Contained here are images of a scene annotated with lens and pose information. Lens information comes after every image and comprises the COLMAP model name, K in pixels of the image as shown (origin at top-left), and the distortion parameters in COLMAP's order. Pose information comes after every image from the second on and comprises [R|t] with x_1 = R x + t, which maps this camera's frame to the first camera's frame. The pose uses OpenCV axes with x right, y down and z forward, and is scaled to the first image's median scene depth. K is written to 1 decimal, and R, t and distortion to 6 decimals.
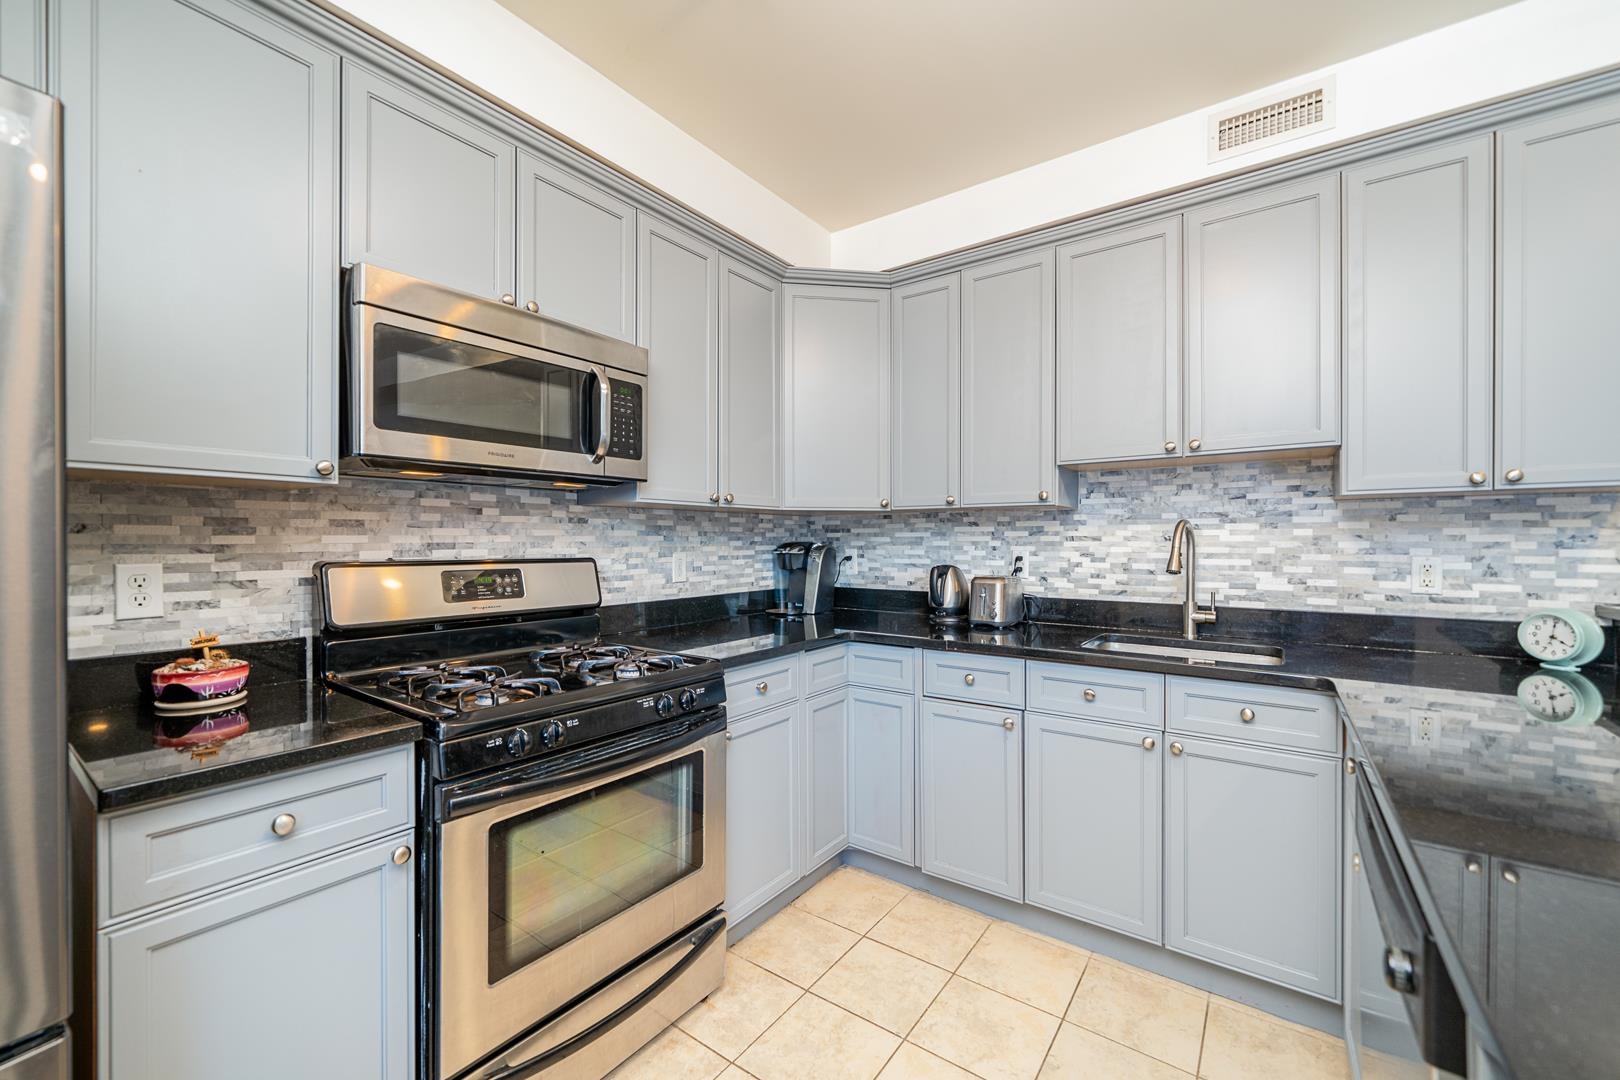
lens RADIAL K [[647.7, 0, 815.7], [0, 647.7, 544.7], [0, 0, 1]] dist [-0.002794, -0.000165]
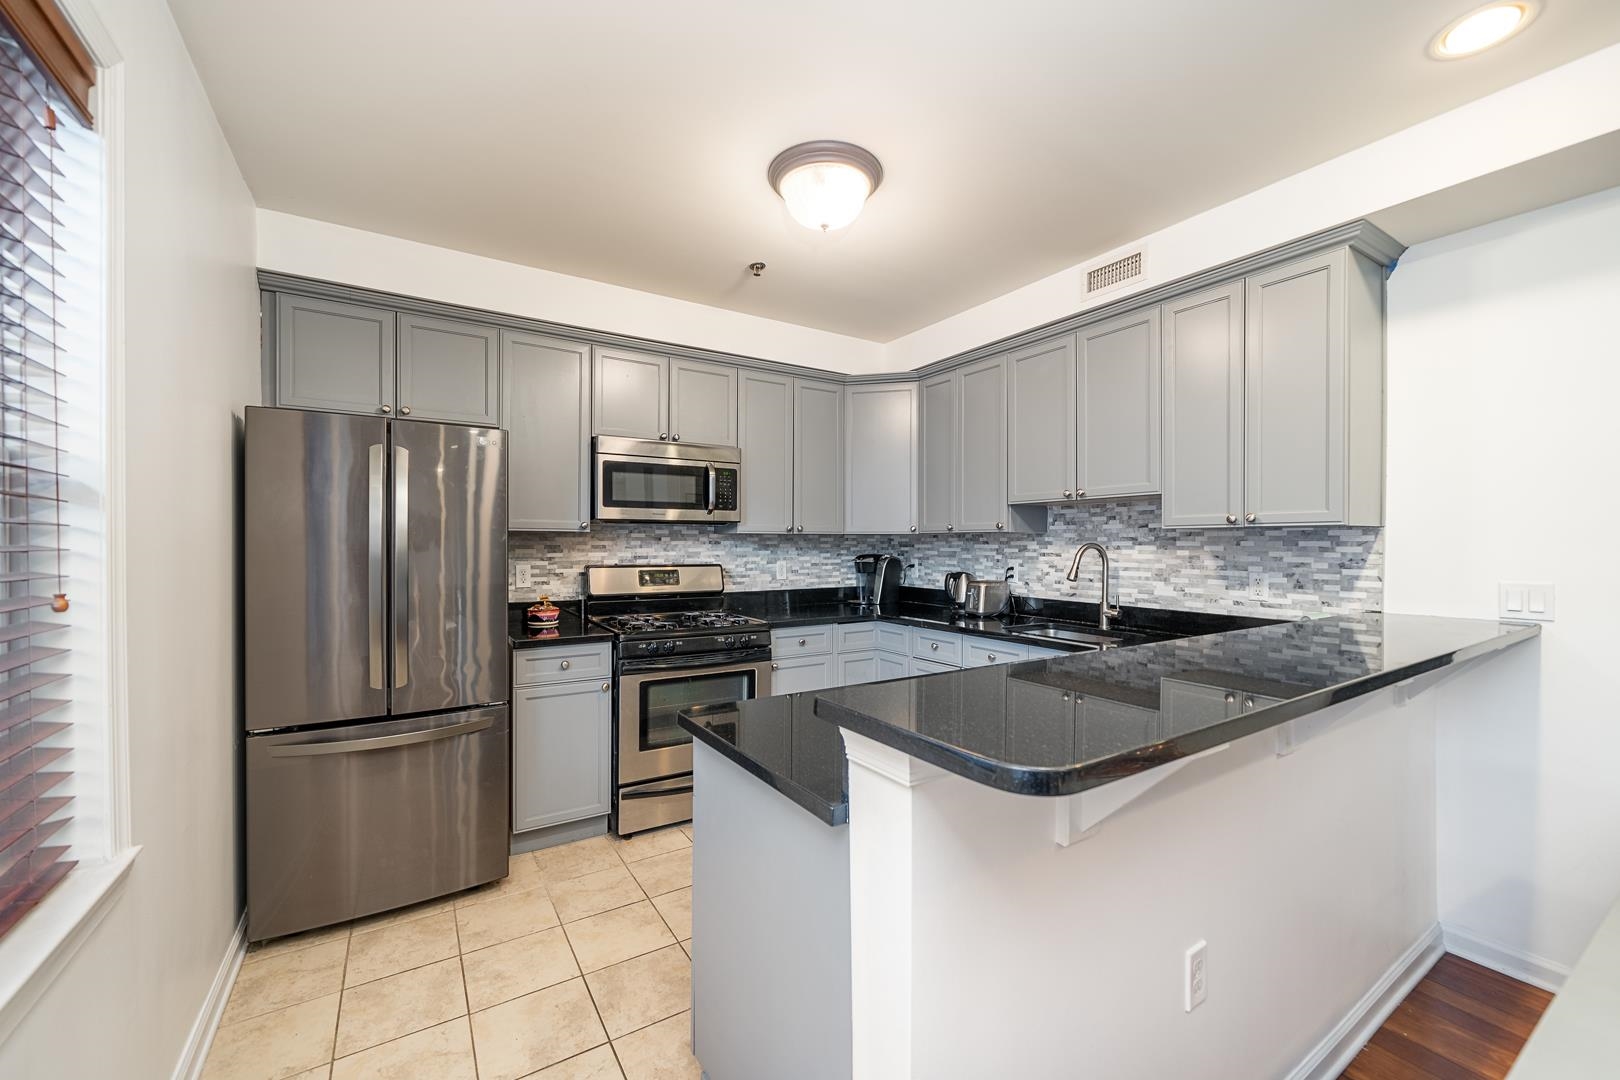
lens RADIAL K [[640.9, 0, 810.8], [0, 640.9, 546.8], [0, 0, 1]] dist [-0.001263, 0.000115]
pose [[0.929984, 0.004648, -0.367571, 0.514065], [-0.004937, 0.999988, 0.000154, -0.027646], [0.367567, 0.001672, 0.929996, -0.514278]]
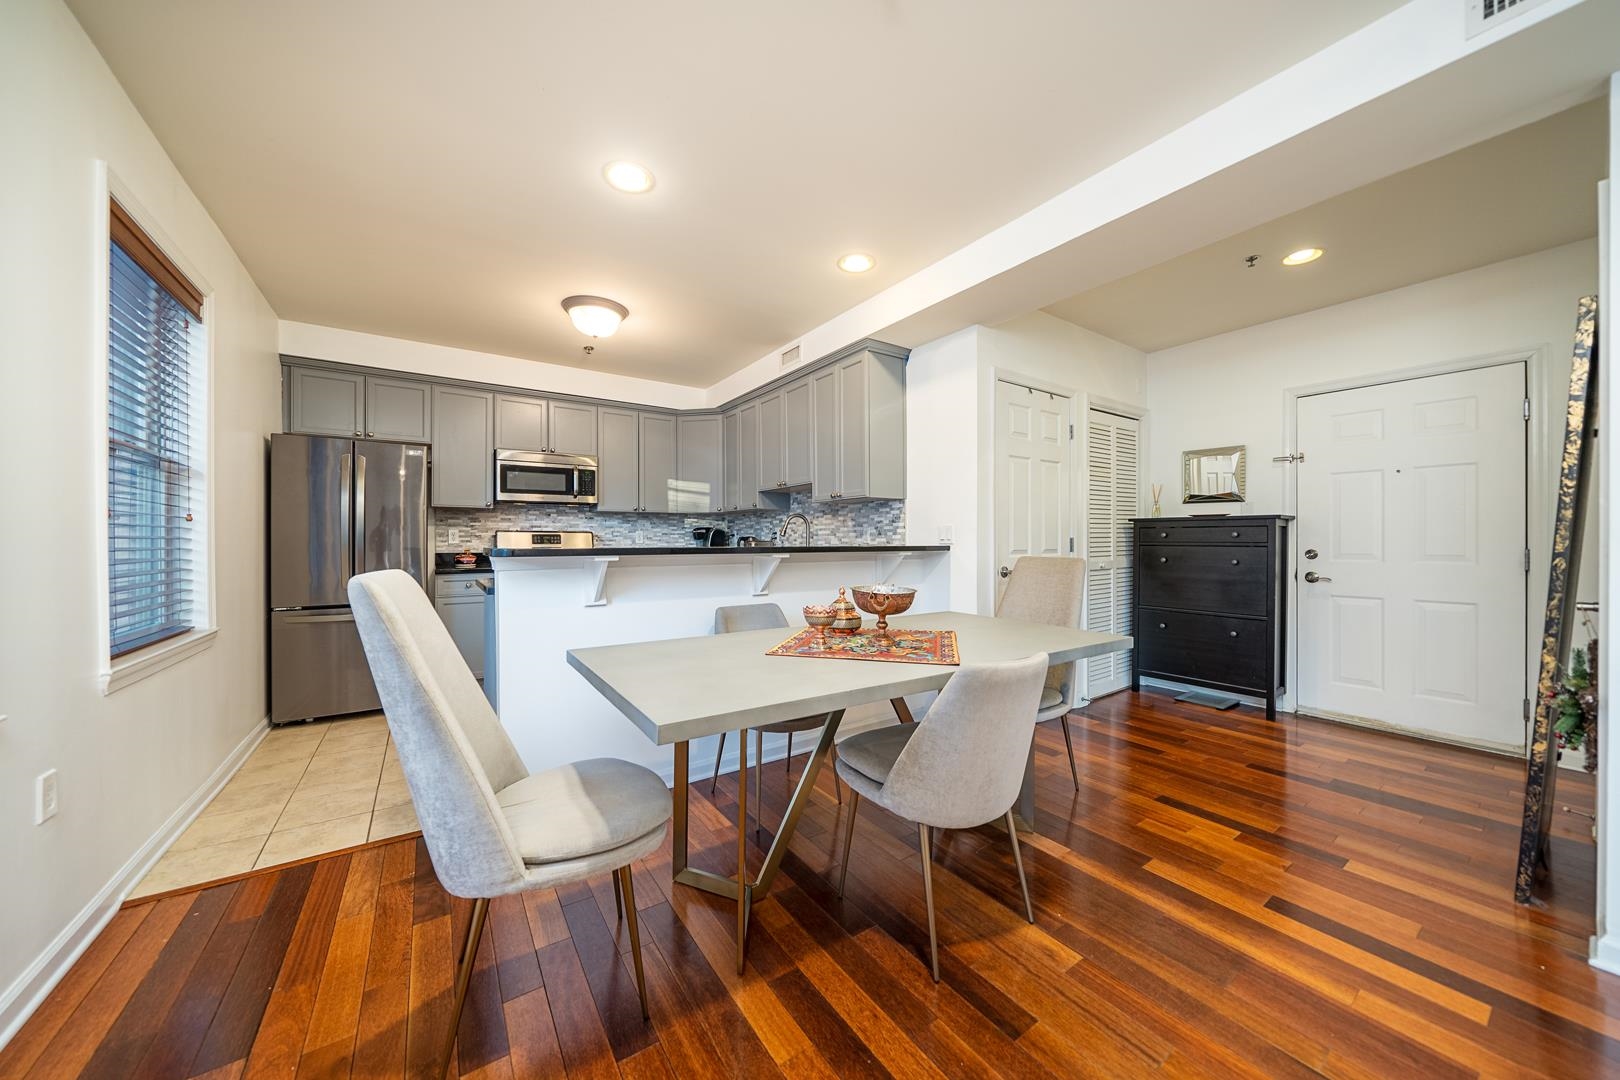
lens RADIAL K [[557.2, 0, 810.0], [0, 557.2, 540.0], [0, 0, 1]] dist [-0.001230, -0.000122]
pose [[0.941481, -0.001932, -0.337061, 1.291597], [-0.000467, 0.999975, -0.007036, 0.070391], [0.337067, 0.006781, 0.941456, -0.878121]]
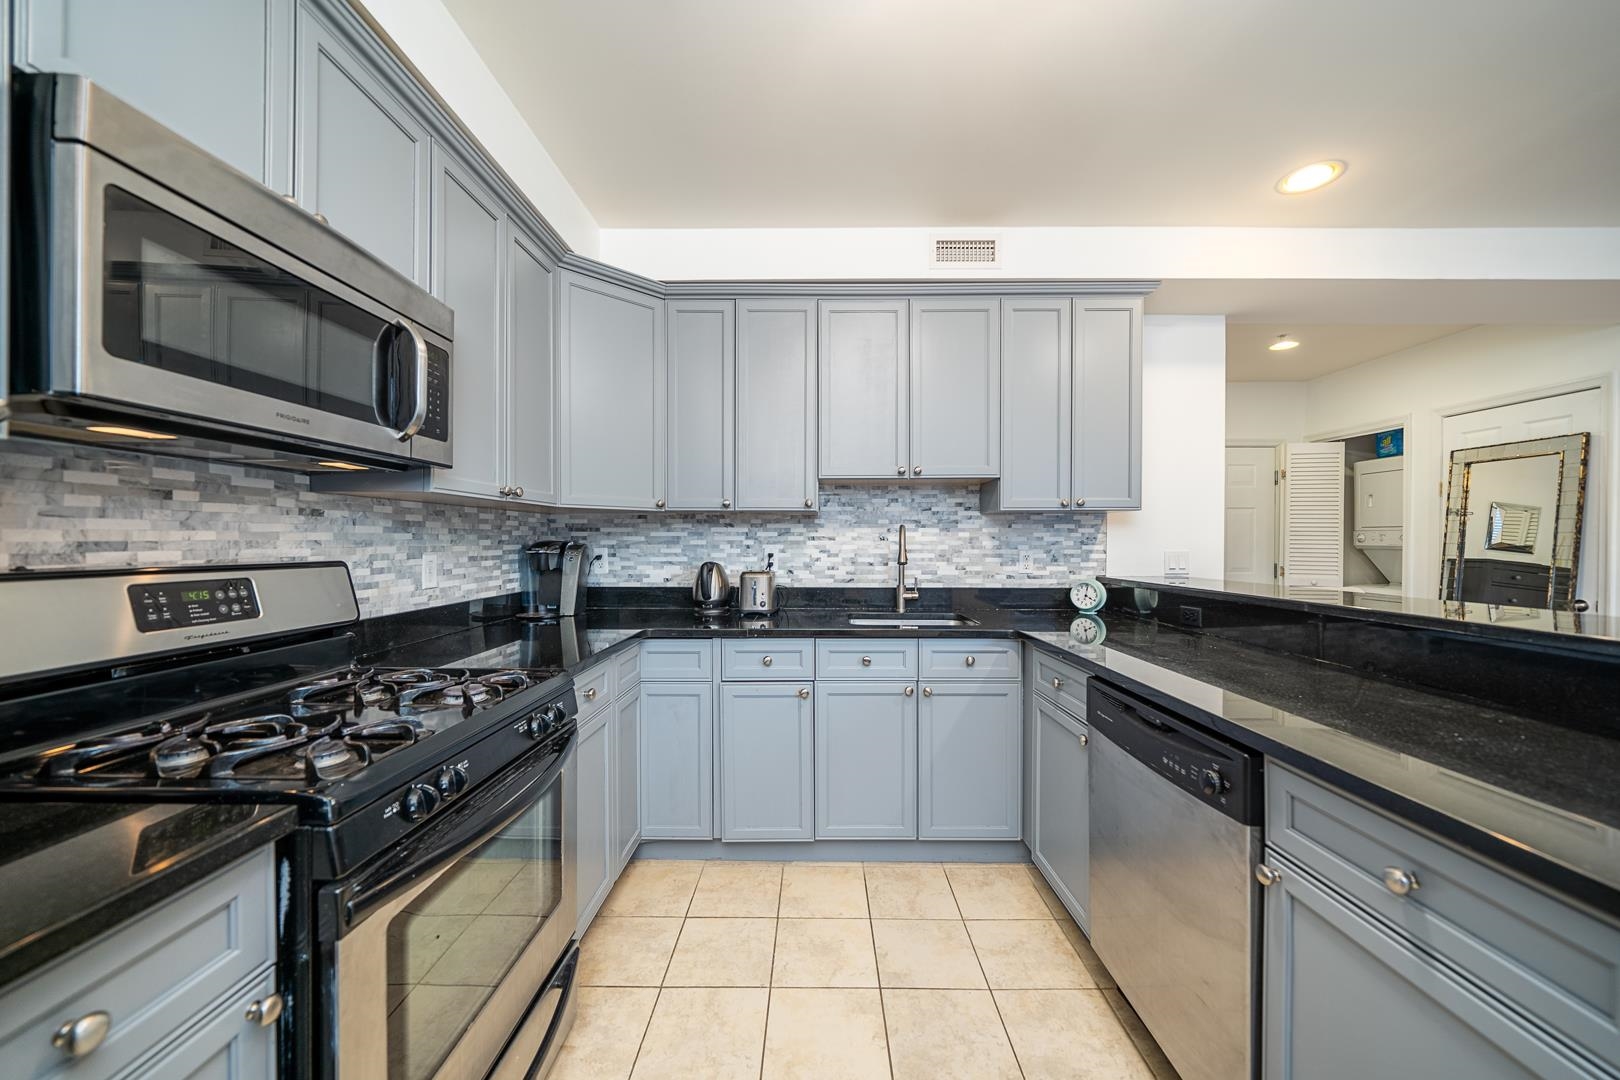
lens RADIAL K [[587.3, 0, 818.5], [0, 587.3, 545.4], [0, 0, 1]] dist [-0.000335, -0.000108]
pose [[0.815872, -0.003450, 0.578223, -0.285028], [0.002126, 0.999993, 0.002967, 0.000603], [-0.578229, -0.001191, 0.815874, 0.097761]]
